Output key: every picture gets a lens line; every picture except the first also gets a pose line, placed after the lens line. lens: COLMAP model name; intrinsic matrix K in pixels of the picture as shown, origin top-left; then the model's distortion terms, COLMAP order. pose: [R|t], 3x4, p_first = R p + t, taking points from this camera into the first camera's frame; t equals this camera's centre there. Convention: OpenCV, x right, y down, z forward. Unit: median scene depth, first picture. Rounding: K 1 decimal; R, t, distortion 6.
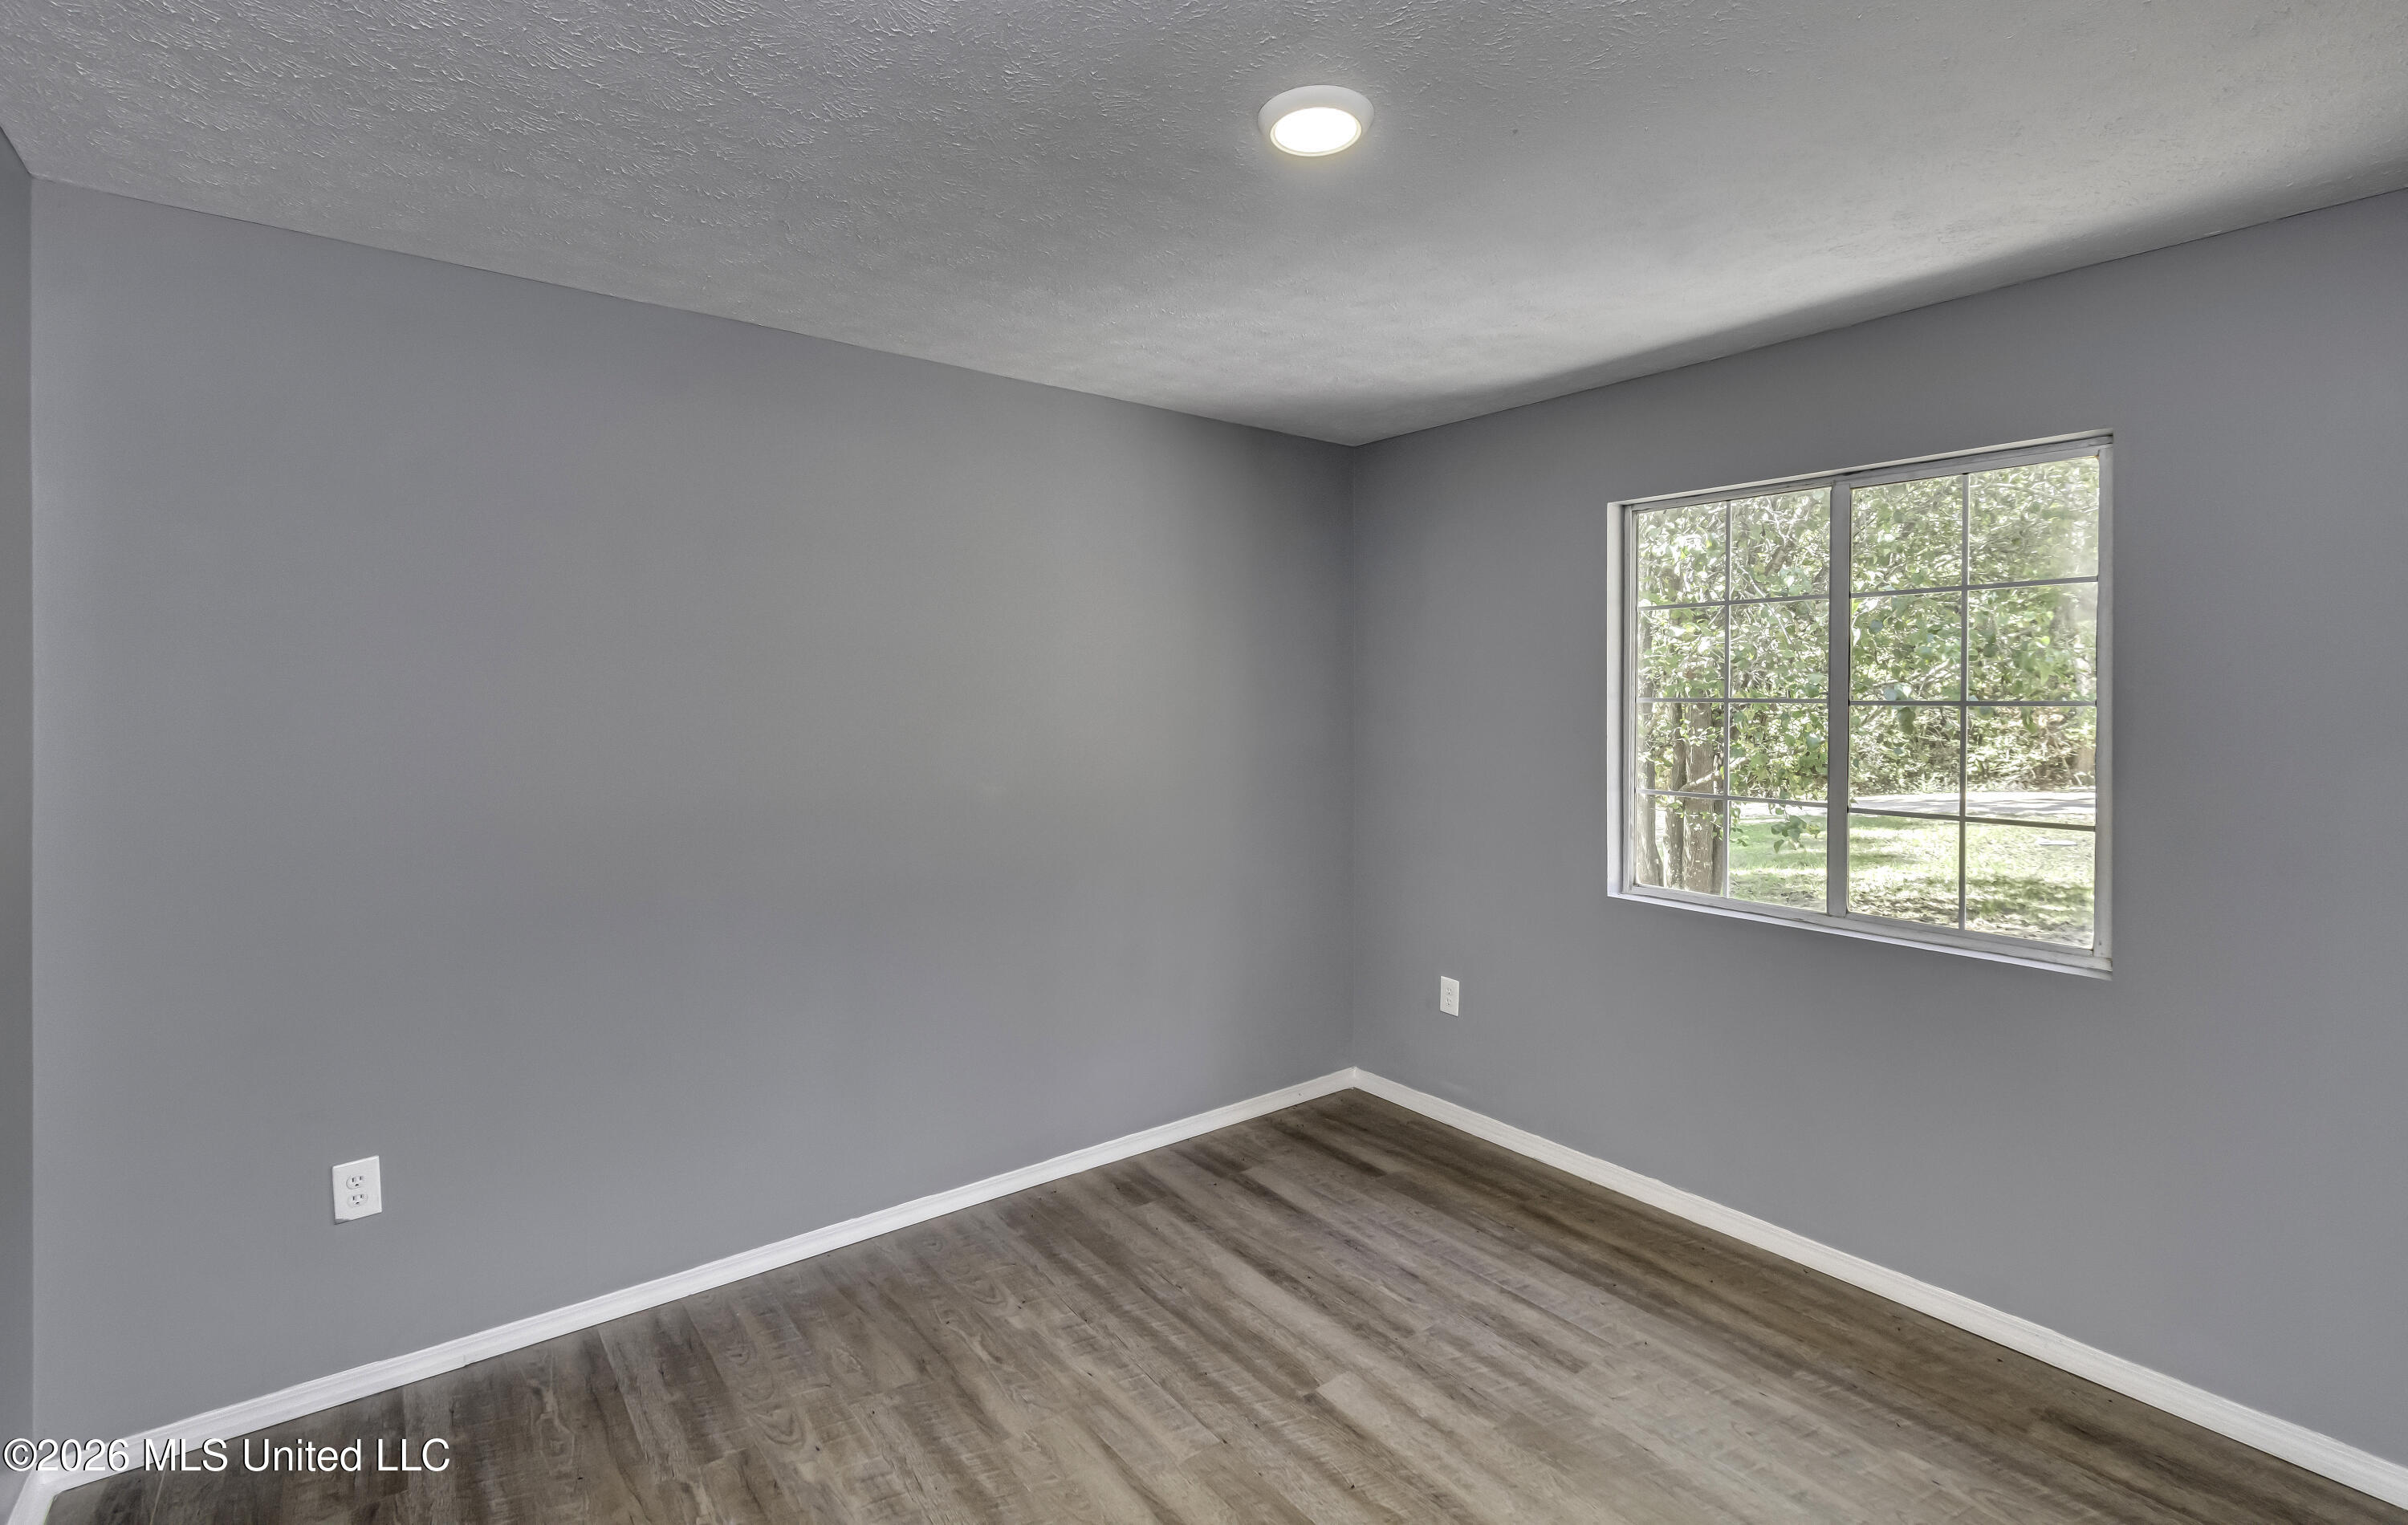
lens RADIAL K [[1055.0, 0, 1205.5], [0, 1055.0, 710.8], [0, 0, 1]] dist [-0.000223, 0.000141]
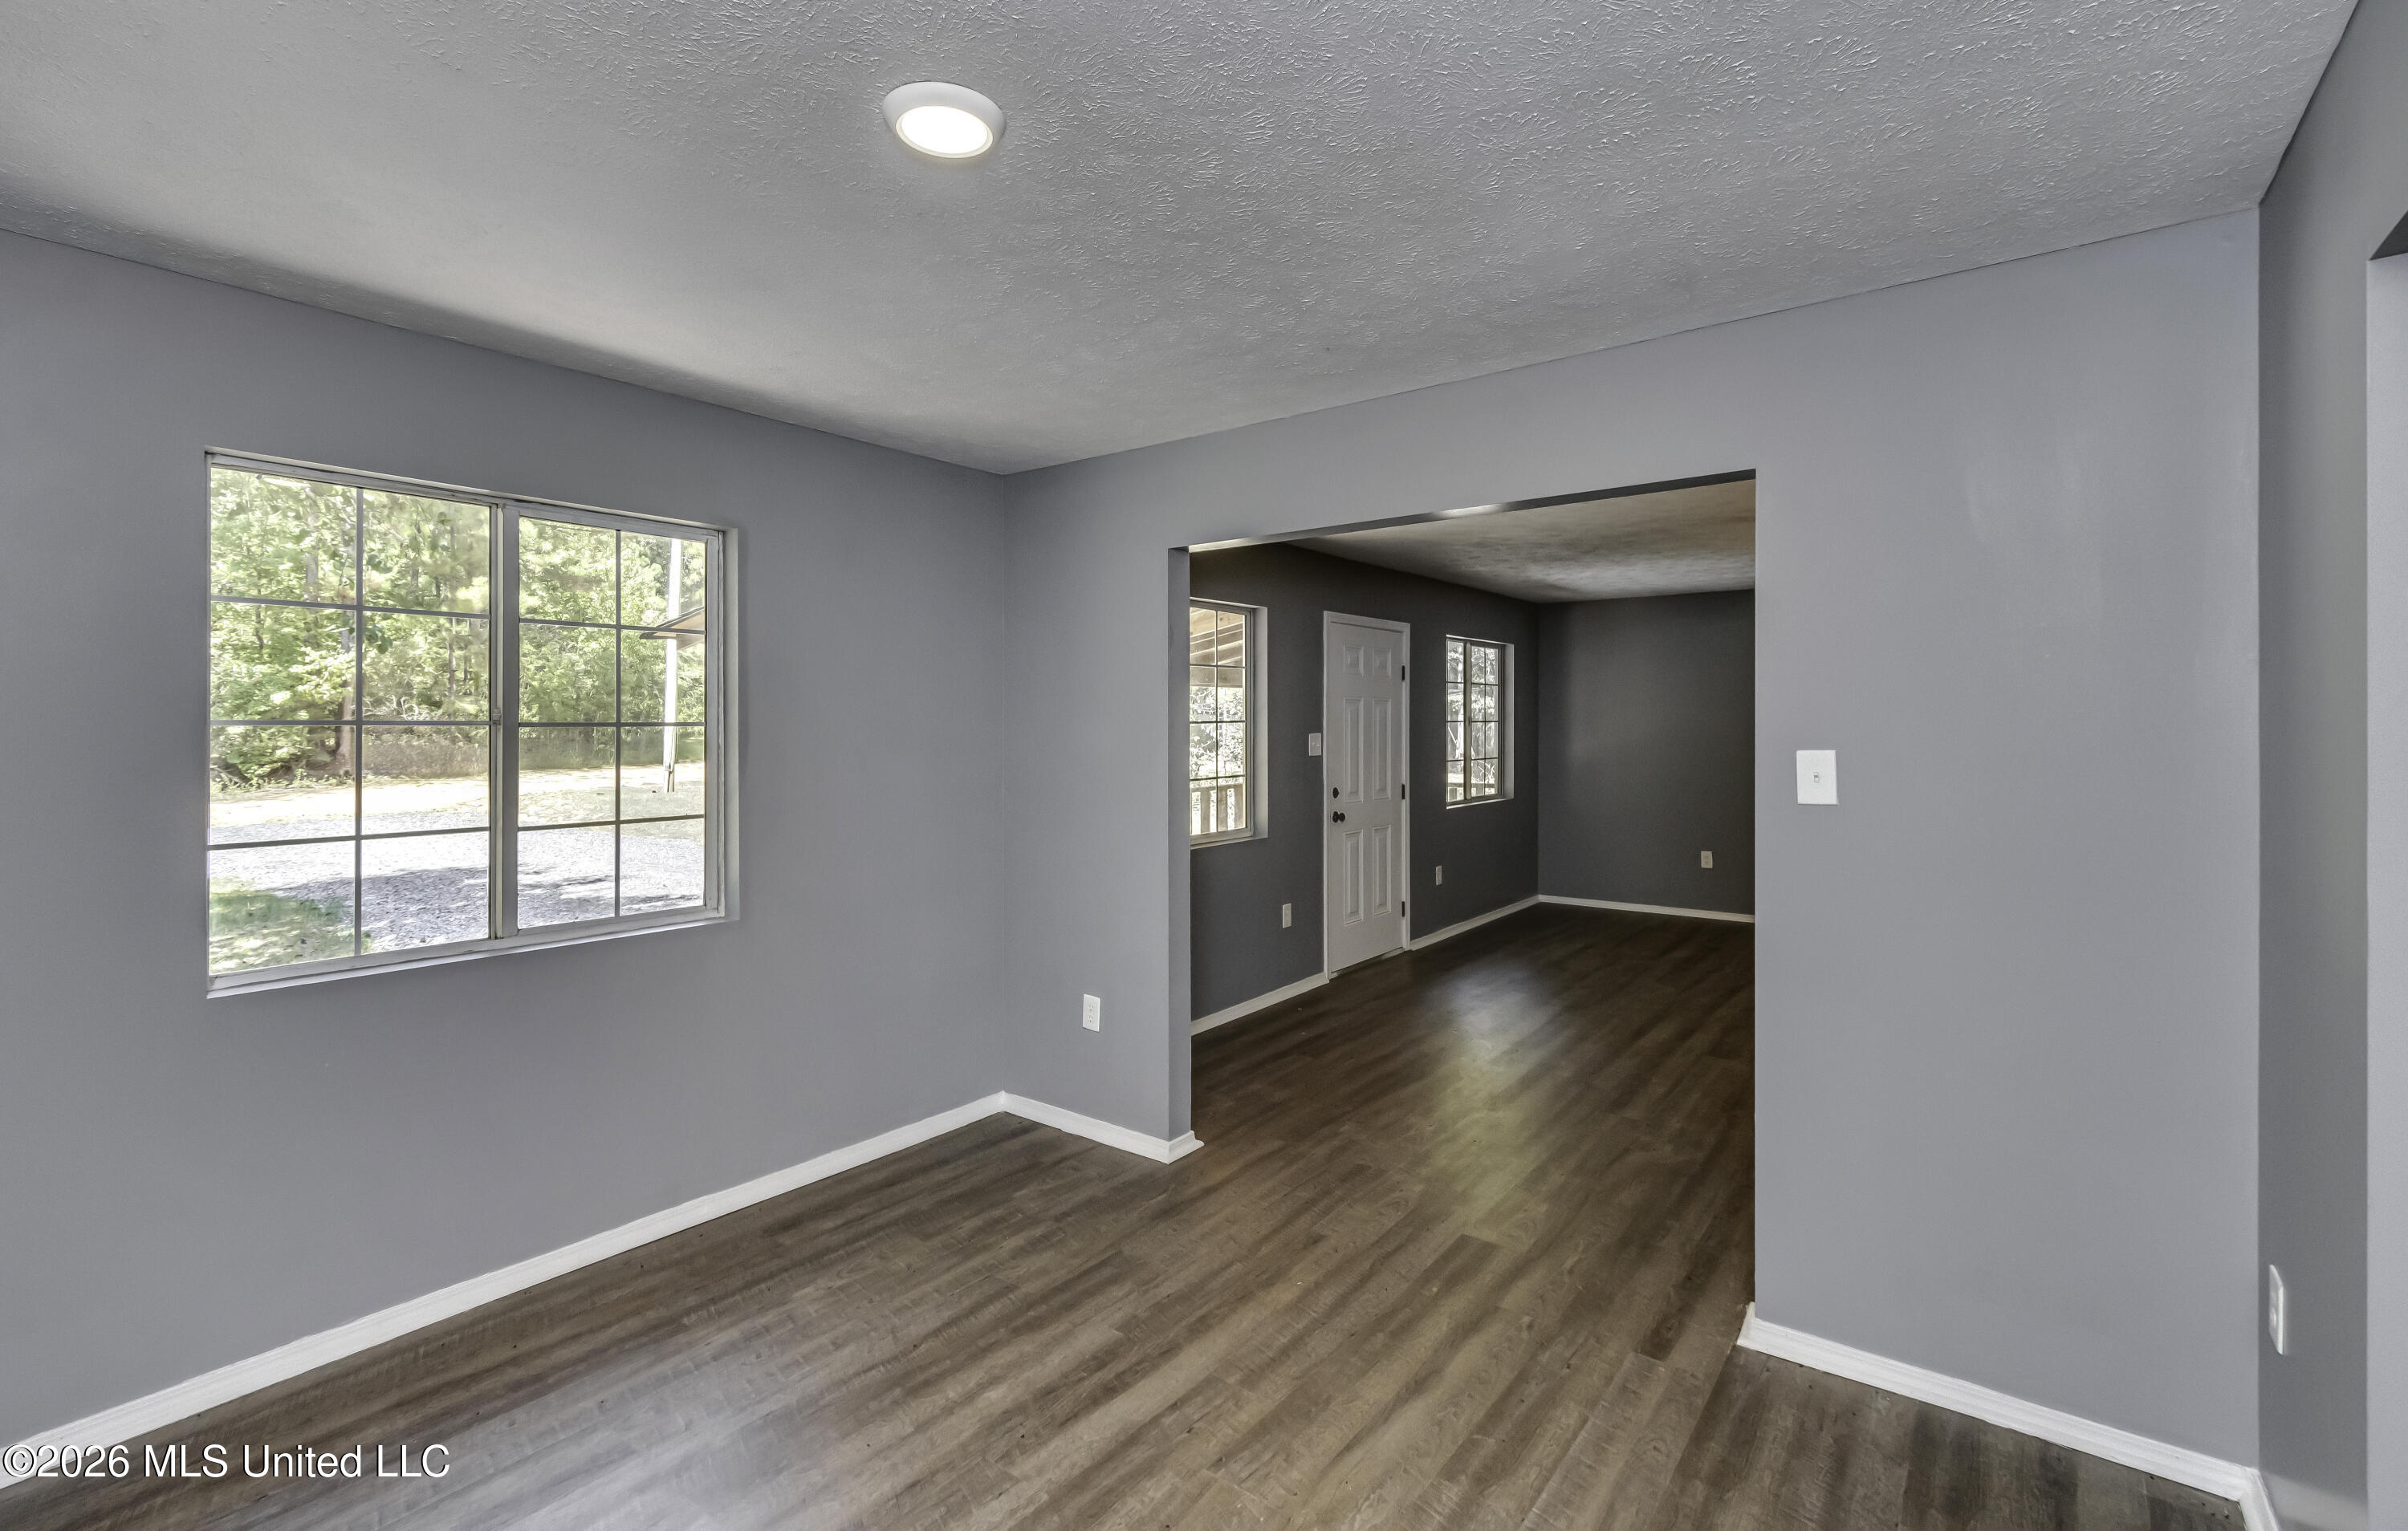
lens RADIAL K [[1054.9, 0, 1205.5], [0, 1054.9, 713.8], [0, 0, 1]] dist [-0.000223, 0.000141]
pose [[-0.236289, 0.004237, 0.971674, -0.605119], [0.008513, 0.999961, -0.002290, -0.010442], [-0.971646, 0.007731, -0.236316, 0.661288]]
